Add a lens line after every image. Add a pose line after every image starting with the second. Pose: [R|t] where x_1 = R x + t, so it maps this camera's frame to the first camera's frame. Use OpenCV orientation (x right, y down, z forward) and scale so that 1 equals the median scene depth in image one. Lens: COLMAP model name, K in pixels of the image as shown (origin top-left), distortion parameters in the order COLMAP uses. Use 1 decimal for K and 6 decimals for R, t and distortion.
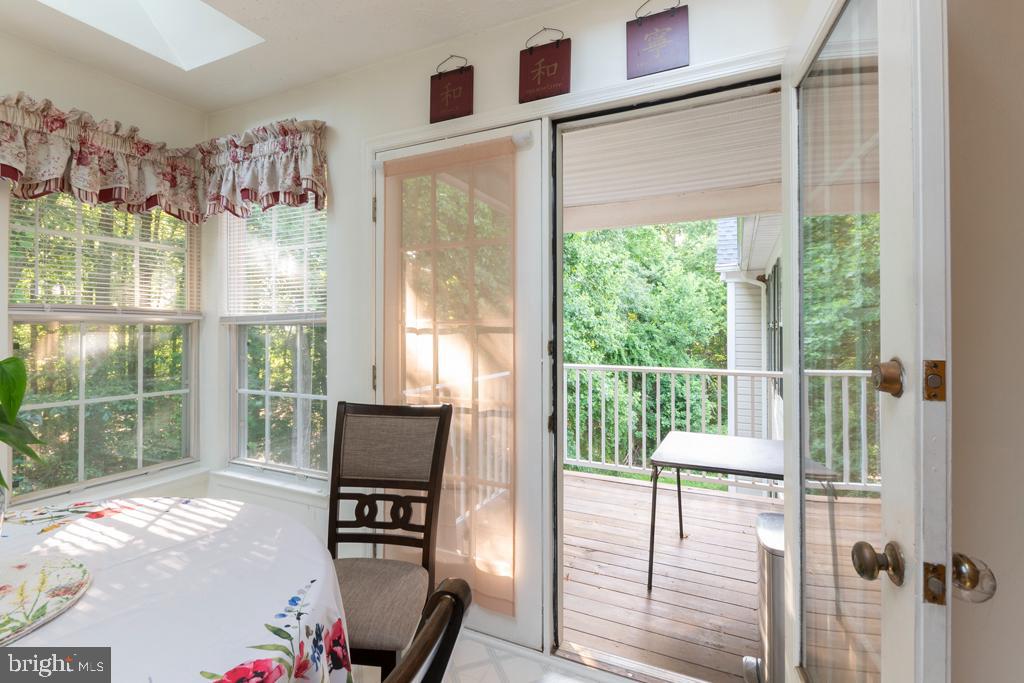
lens RADIAL K [[481.0, 0, 510.1], [0, 481.0, 338.2], [0, 0, 1]] dist [-0.012291, -0.000420]
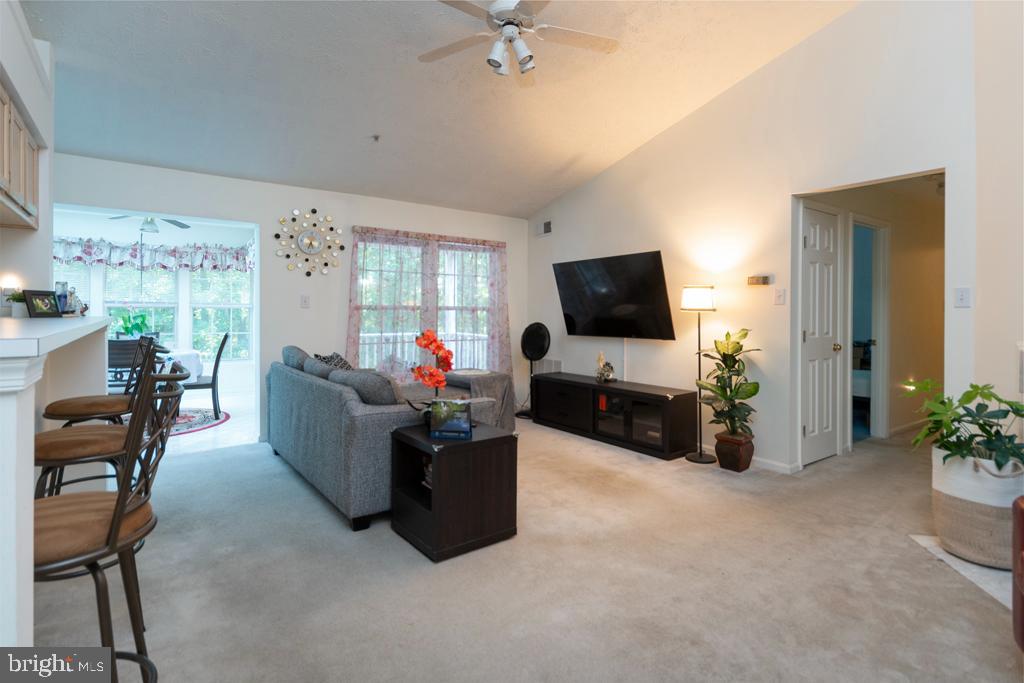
lens RADIAL K [[510.6, 0, 507.2], [0, 510.6, 318.3], [0, 0, 1]] dist [0.014810, 0.000527]
pose [[0.882113, 0.006393, -0.470994, 2.437483], [-0.003542, 0.999970, 0.006939, -0.000924], [0.471024, -0.004453, 0.882109, -1.060544]]
